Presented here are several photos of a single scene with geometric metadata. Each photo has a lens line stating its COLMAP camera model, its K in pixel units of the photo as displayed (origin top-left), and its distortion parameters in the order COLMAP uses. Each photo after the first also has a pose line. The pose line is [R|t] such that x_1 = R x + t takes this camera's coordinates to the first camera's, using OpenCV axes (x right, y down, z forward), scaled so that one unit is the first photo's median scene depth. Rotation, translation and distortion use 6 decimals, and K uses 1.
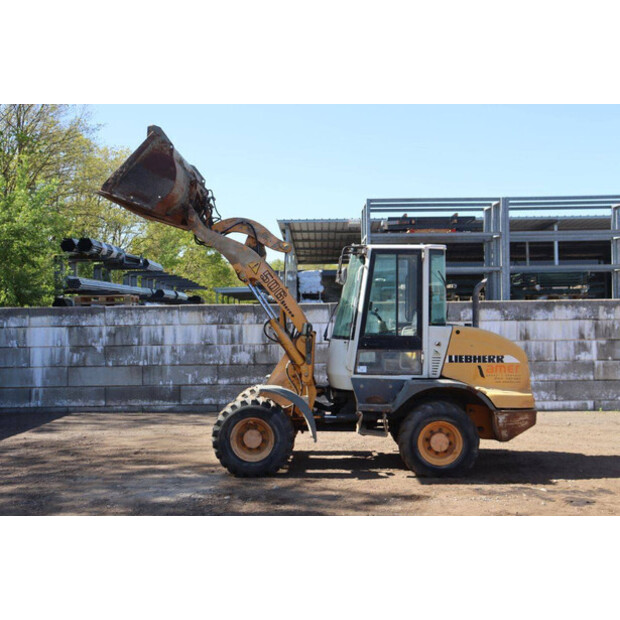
lens RADIAL K [[737.6, 0, 310.5], [0, 737.6, 306.6], [0, 0, 1]] dist [-0.017971, 0.000000]
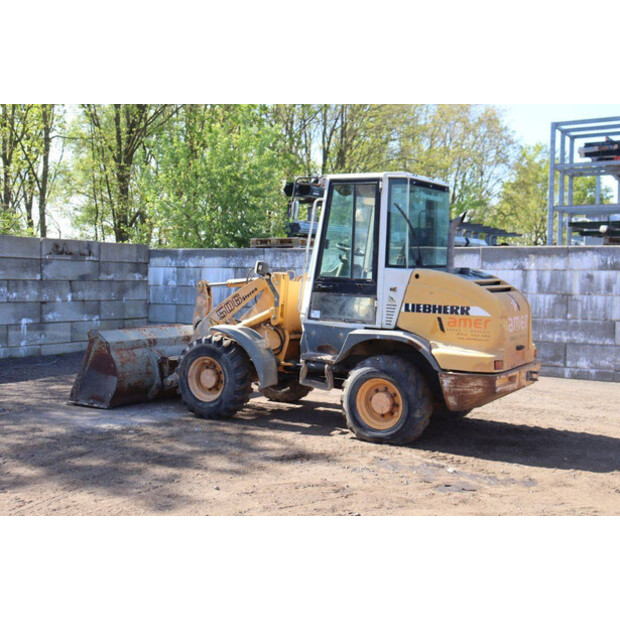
lens RADIAL K [[777.8, 0, 310.6], [0, 777.8, 312.5], [0, 0, 1]] dist [0.026524, 0.000000]
pose [[0.872479, 0.049268, -0.486162, 0.527471], [-0.014702, 0.997101, 0.074661, 0.011364], [0.488431, -0.057992, 0.870673, 0.165876]]
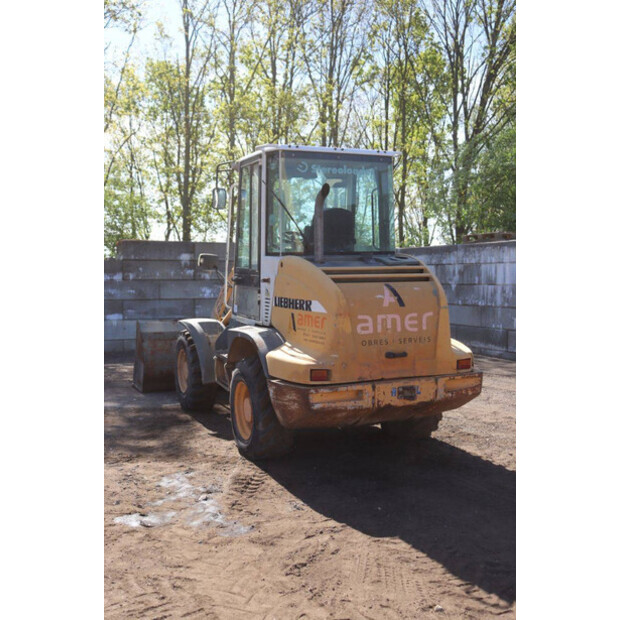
lens RADIAL K [[684.1, 0, 310.4], [0, 684.1, 311.4], [0, 0, 1]] dist [-0.088302, 0.000000]
pose [[0.439281, 0.058558, -0.896439, 0.805707], [0.018813, 0.997055, 0.074350, 0.031052], [0.898152, -0.049526, 0.436886, 0.734903]]
